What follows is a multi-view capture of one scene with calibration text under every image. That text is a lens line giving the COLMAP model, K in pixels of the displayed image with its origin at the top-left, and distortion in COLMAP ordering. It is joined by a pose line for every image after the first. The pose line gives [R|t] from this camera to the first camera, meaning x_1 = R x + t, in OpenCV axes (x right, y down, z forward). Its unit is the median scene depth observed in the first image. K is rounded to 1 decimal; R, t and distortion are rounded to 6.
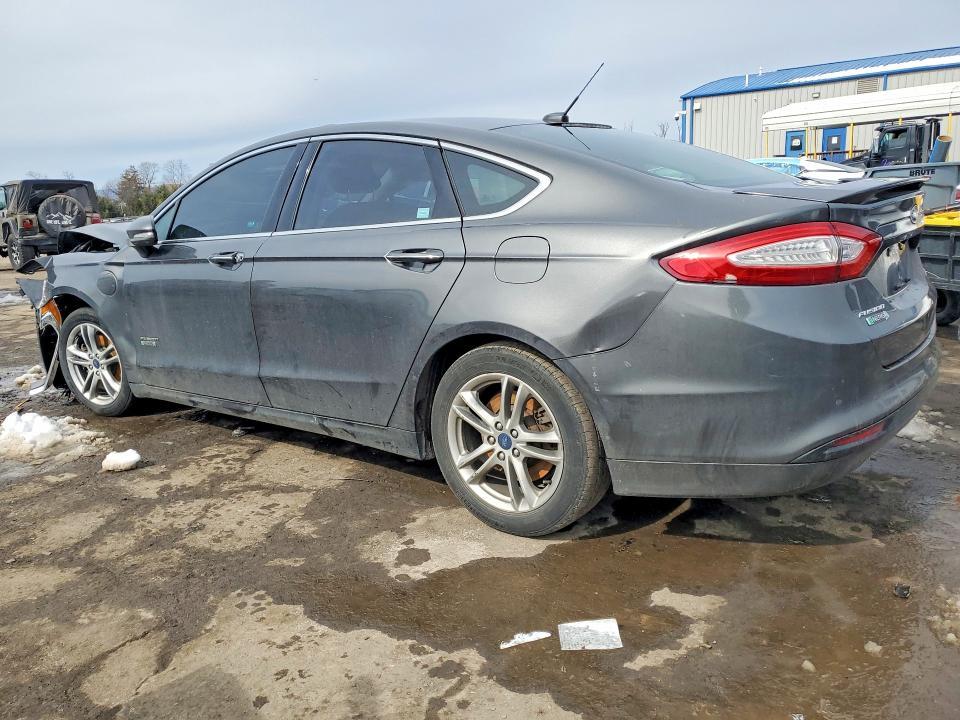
lens RADIAL K [[758.6, 0, 482.6], [0, 758.6, 363.0], [0, 0, 1]] dist [0.007382, 0.008884]
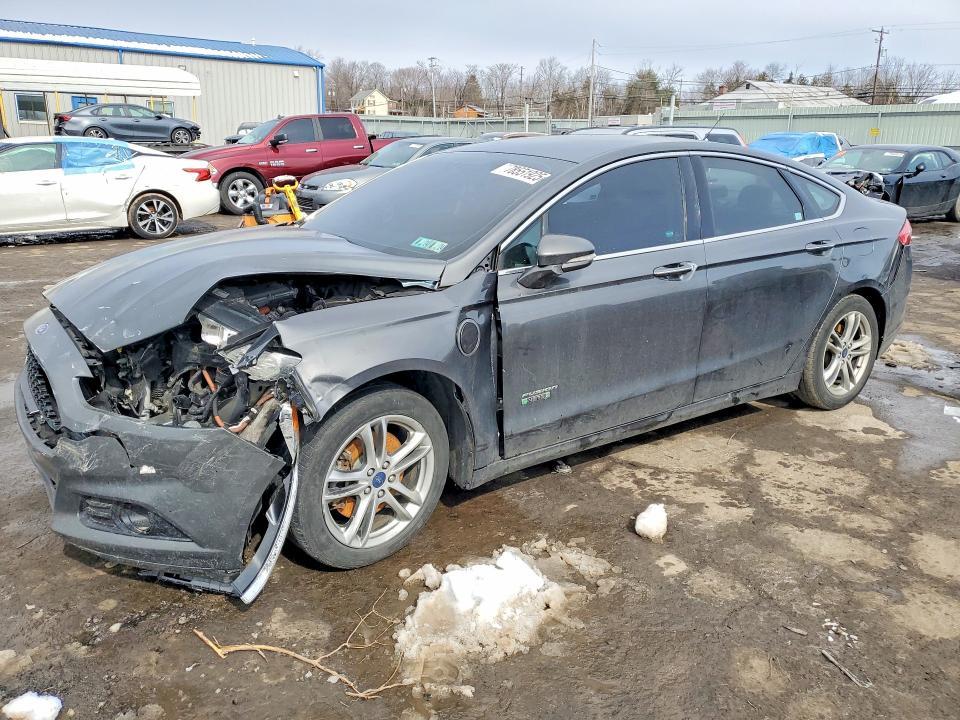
lens RADIAL K [[758.6, 0, 483.3], [0, 758.6, 358.3], [0, 0, 1]] dist [0.007382, 0.008884]
pose [[0.289179, -0.220434, 0.931549, -1.555408], [0.177555, 0.968592, 0.174082, -0.279506], [-0.940664, 0.115060, 0.319236, 1.075355]]
